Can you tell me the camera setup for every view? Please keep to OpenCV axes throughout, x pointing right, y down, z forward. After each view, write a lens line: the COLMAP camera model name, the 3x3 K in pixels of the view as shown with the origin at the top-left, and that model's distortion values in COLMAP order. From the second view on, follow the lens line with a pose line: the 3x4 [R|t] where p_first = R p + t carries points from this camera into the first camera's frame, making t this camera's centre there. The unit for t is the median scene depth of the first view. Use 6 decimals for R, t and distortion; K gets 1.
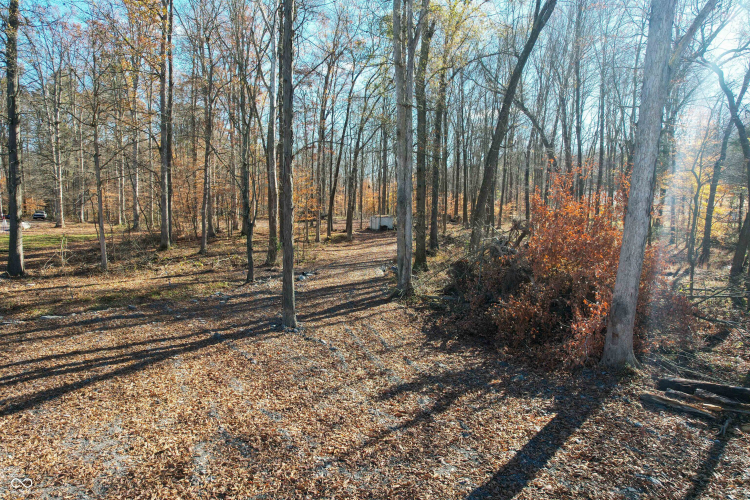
lens RADIAL K [[479.7, 0, 375.9], [0, 479.7, 253.7], [0, 0, 1]] dist [-0.062125, 0.051271]
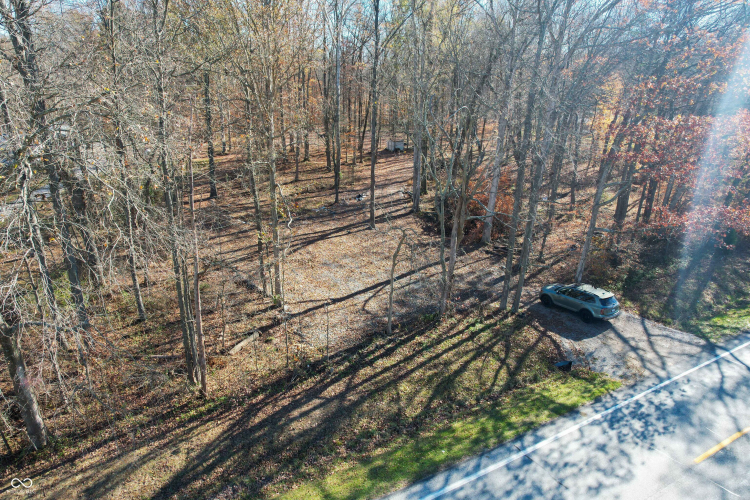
lens RADIAL K [[479.7, 0, 376.4], [0, 479.7, 245.8], [0, 0, 1]] dist [-0.062125, 0.051271]
pose [[0.999992, 0.003706, 0.001242, -0.238678], [-0.003889, 0.975168, 0.221434, -0.479458], [-0.000390, -0.221437, 0.975175, -2.295197]]
